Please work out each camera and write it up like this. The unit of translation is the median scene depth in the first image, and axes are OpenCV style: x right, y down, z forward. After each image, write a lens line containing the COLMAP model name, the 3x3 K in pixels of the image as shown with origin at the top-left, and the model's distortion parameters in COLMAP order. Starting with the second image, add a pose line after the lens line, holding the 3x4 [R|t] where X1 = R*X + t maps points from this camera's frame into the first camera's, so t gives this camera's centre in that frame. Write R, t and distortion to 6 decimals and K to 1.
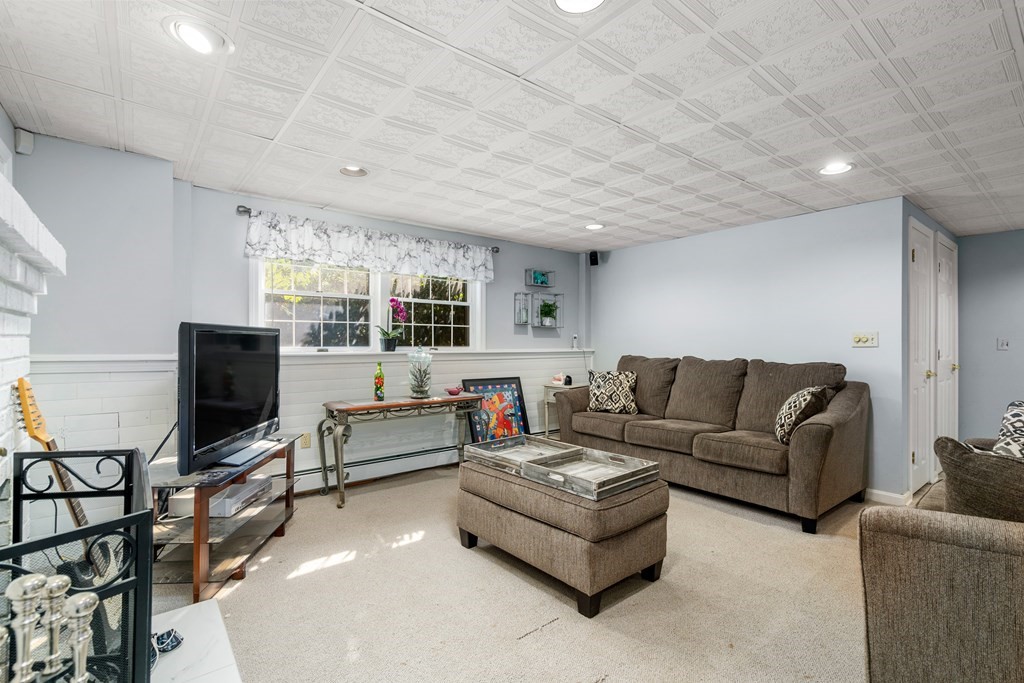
lens RADIAL K [[471.9, 0, 509.7], [0, 471.9, 340.7], [0, 0, 1]] dist [-0.006225, -0.001032]
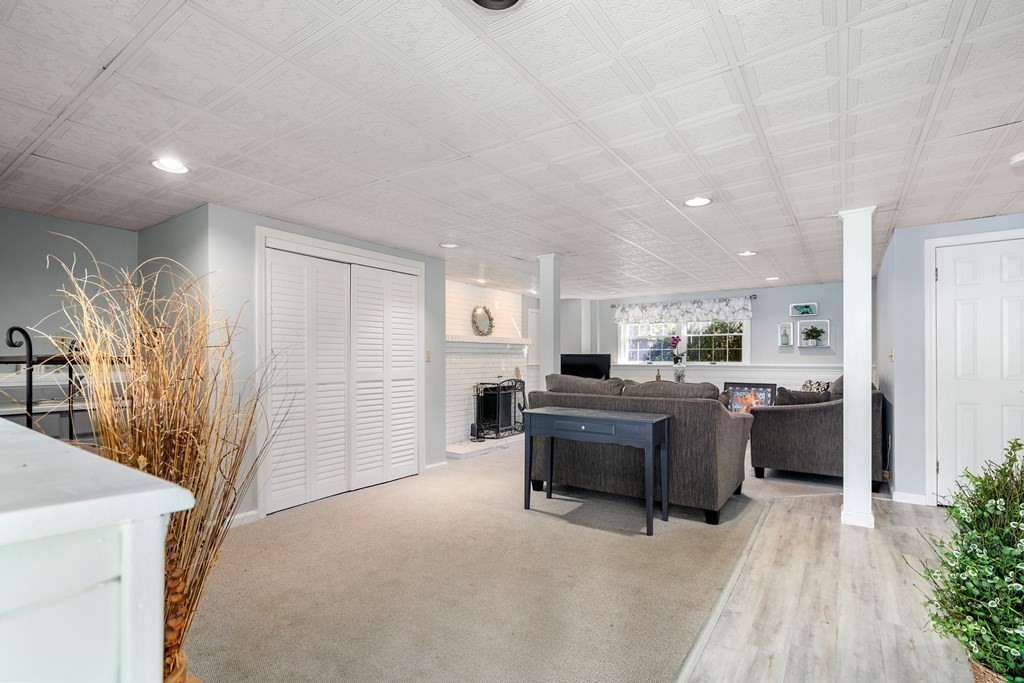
lens RADIAL K [[471.9, 0, 516.4], [0, 471.9, 356.2], [0, 0, 1]] dist [-0.006225, -0.001032]
pose [[0.281355, -0.010564, -0.959546, 1.215833], [0.002659, 0.999944, -0.010229, 0.007672], [0.959600, 0.000327, 0.281368, -0.137898]]
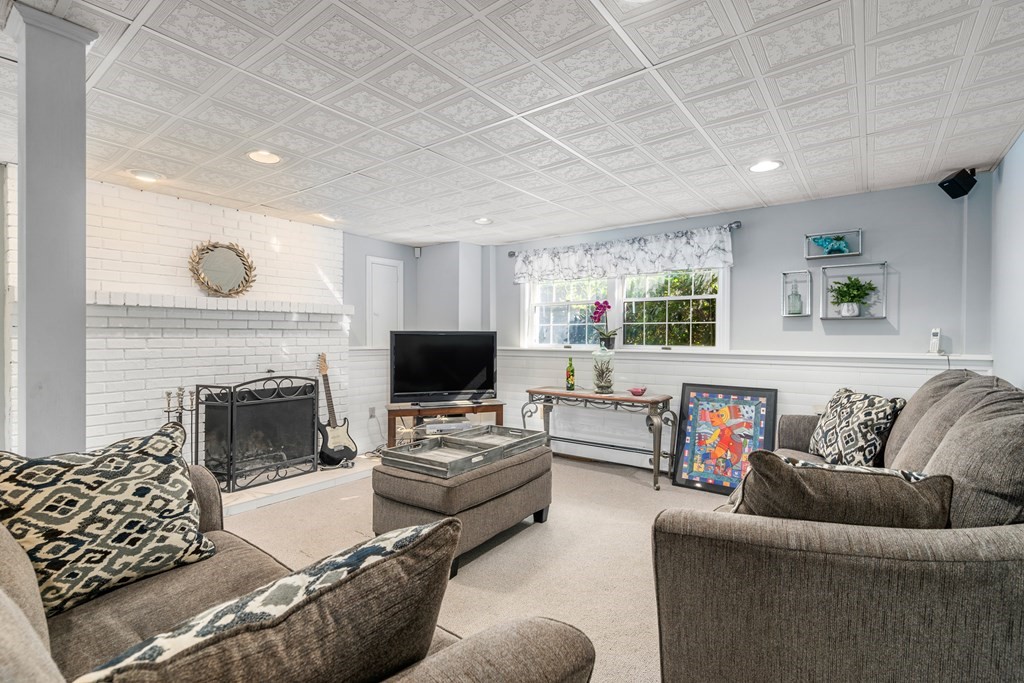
lens RADIAL K [[471.9, 0, 507.6], [0, 471.9, 337.8], [0, 0, 1]] dist [-0.006225, -0.001032]
pose [[0.239959, -0.002448, -0.970780, 0.667815], [-0.001196, 0.999995, -0.002817, -0.000278], [0.970782, 0.001837, 0.239955, 0.448493]]
